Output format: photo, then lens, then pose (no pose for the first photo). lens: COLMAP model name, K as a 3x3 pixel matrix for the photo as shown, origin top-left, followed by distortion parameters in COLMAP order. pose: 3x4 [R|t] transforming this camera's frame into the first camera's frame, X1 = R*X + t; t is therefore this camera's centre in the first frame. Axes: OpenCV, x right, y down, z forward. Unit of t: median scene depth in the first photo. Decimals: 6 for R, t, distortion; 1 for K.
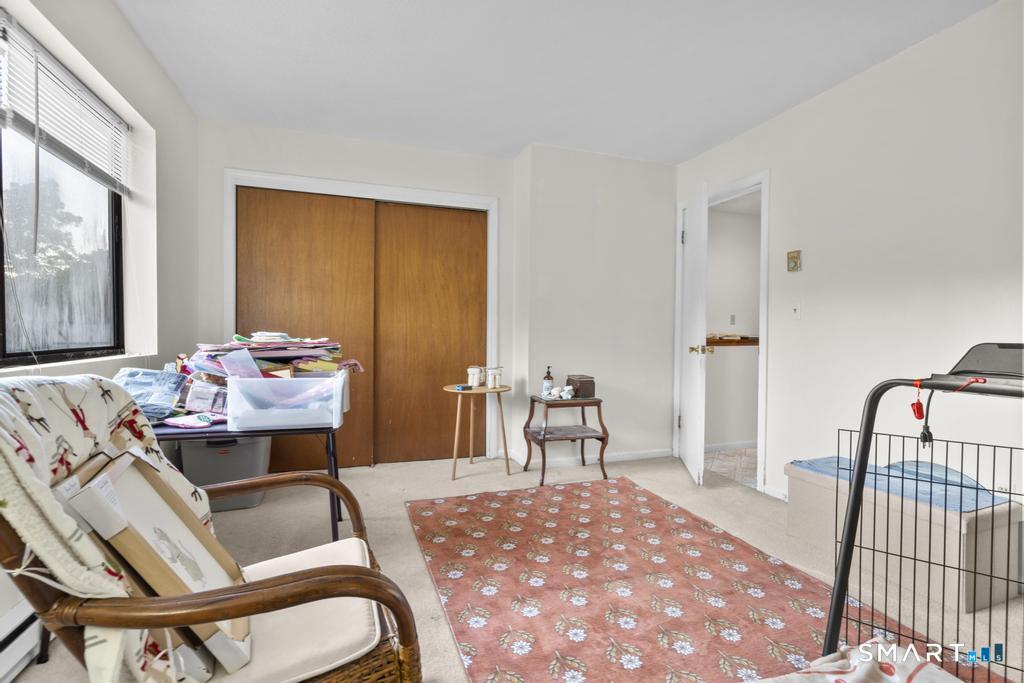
lens RADIAL K [[464.2, 0, 512.6], [0, 464.2, 339.4], [0, 0, 1]] dist [-0.002548, 0.000620]
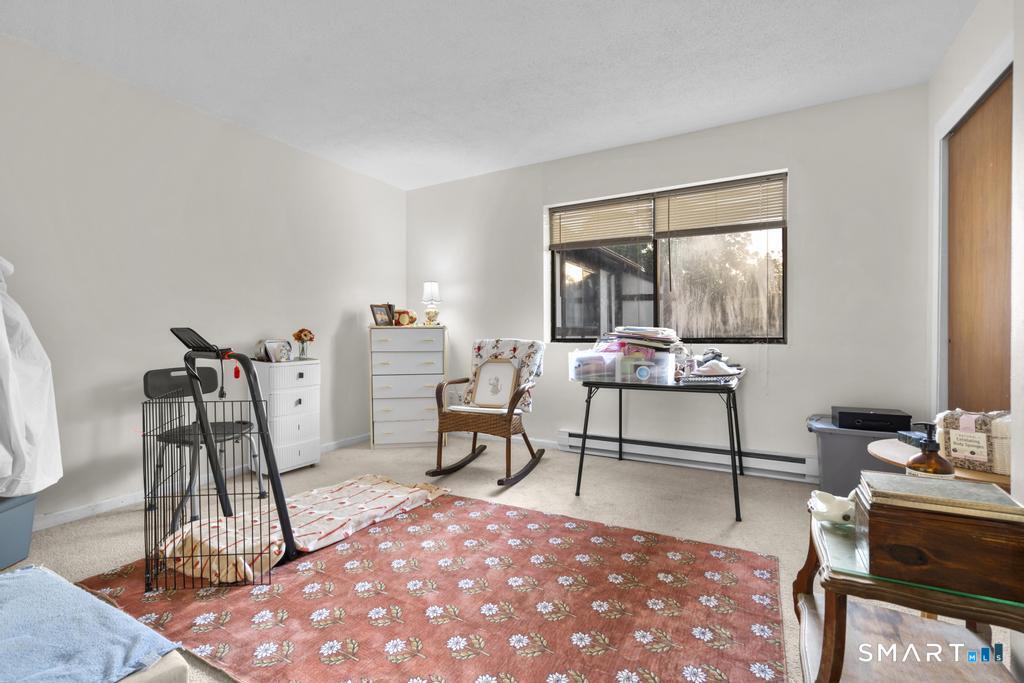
lens RADIAL K [[464.2, 0, 512.8], [0, 464.2, 339.6], [0, 0, 1]] dist [-0.002548, 0.000620]
pose [[-0.749298, 0.007700, -0.662188, 0.669364], [-0.009279, 0.999712, 0.022124, -0.000747], [0.662168, 0.022721, -0.749011, 1.525329]]
